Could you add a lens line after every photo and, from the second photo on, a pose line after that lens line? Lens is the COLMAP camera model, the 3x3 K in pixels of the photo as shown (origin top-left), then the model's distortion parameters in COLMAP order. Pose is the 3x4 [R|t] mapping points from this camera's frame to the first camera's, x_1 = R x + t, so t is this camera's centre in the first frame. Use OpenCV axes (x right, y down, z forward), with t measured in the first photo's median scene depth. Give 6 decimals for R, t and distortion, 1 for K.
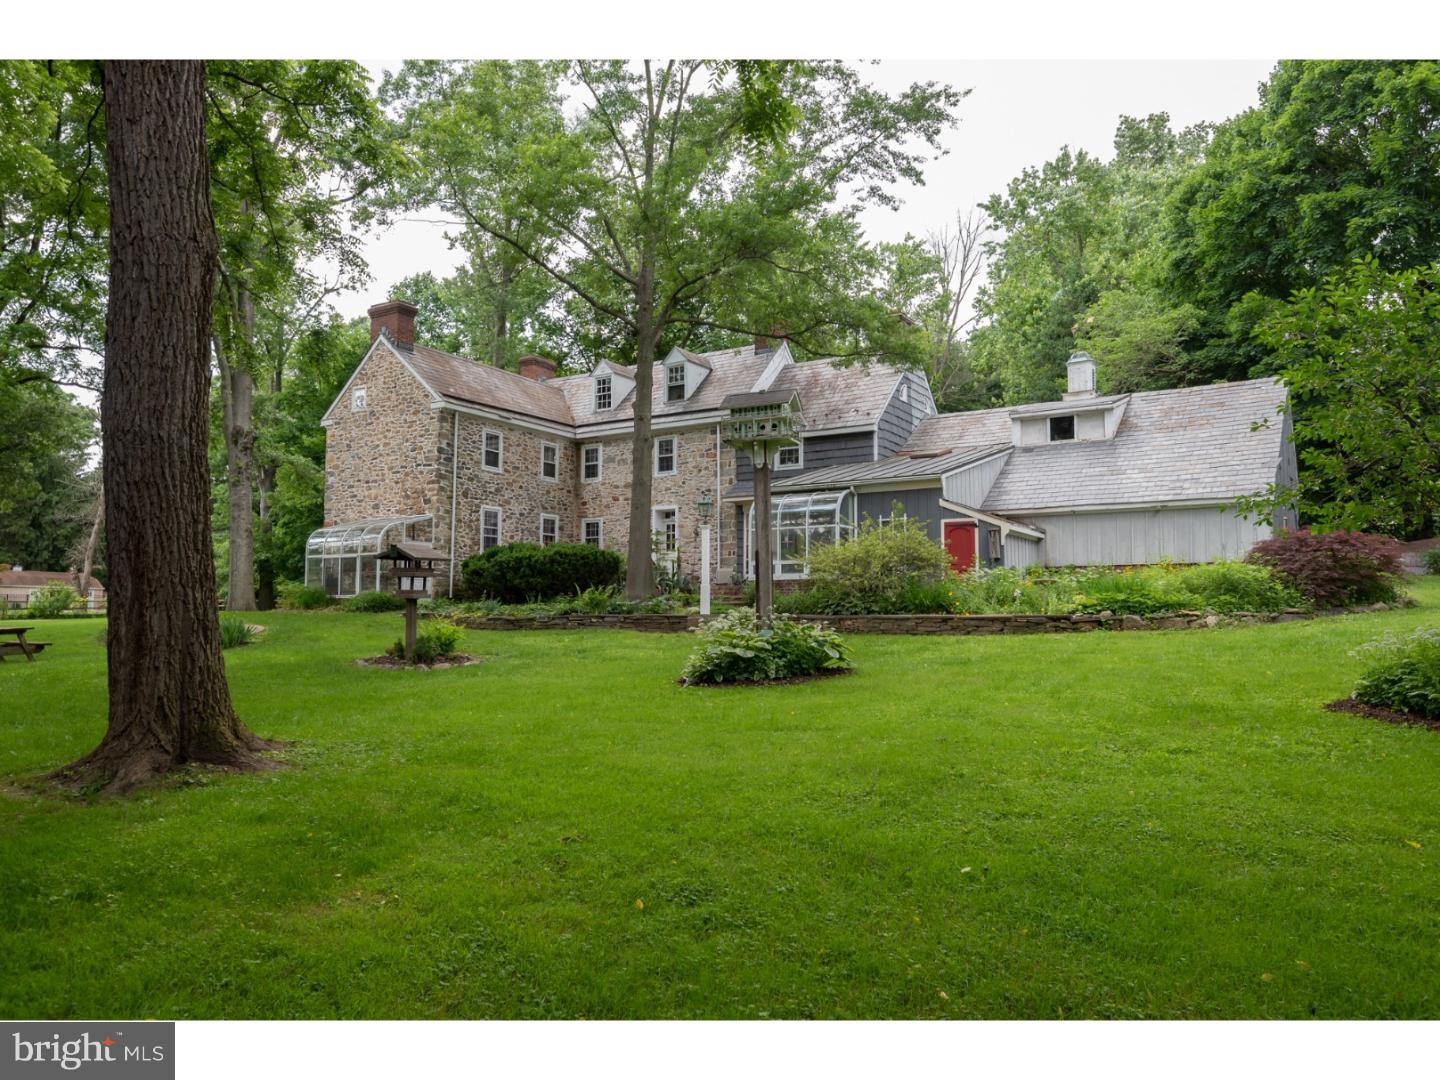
lens RADIAL K [[1081.1, 0, 720.0], [0, 1081.1, 540.0], [0, 0, 1]] dist [0.040536, 0.000365]
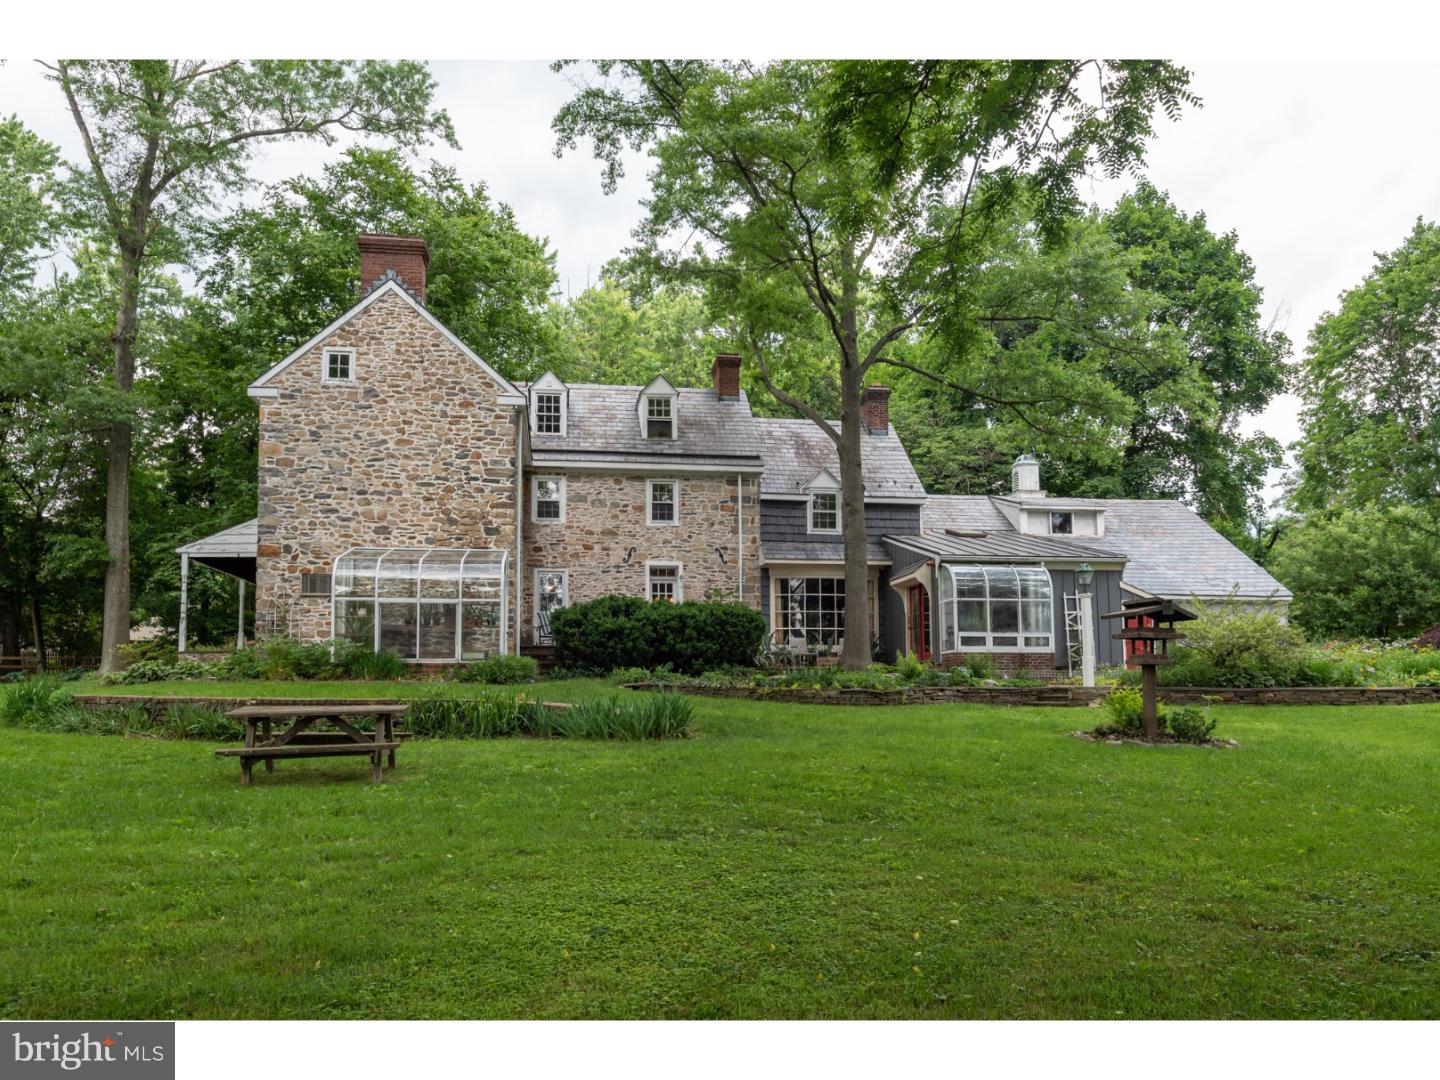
lens RADIAL K [[1116.9, 0, 725.4], [0, 1116.9, 613.0], [0, 0, 1]] dist [0.009743, 0.001544]
pose [[0.737392, 0.047506, 0.673792, -0.629817], [-0.044428, 0.998775, -0.021797, 0.026850], [-0.674002, -0.013863, 0.738600, 0.336229]]
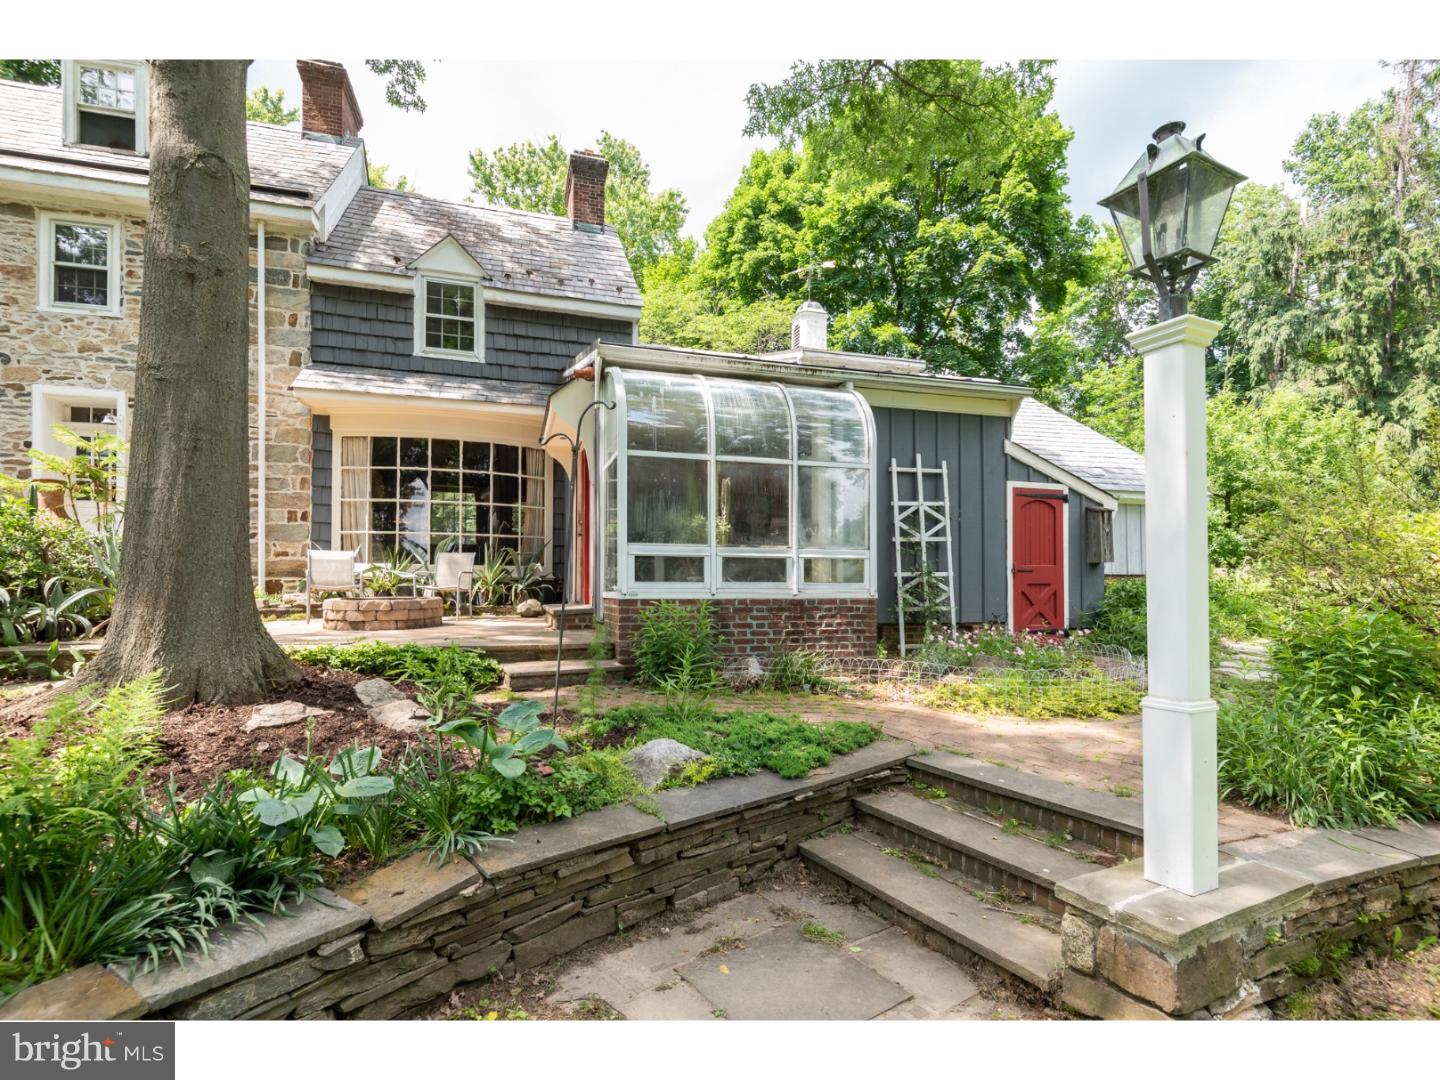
lens RADIAL K [[657.8, 0, 713.2], [0, 657.8, 582.2], [0, 0, 1]] dist [0.028716, -0.024324]
pose [[0.643422, 0.001361, 0.765511, -0.091928], [-0.058599, 0.997152, 0.047481, 0.016395], [-0.763266, -0.075408, 0.641669, 0.681767]]
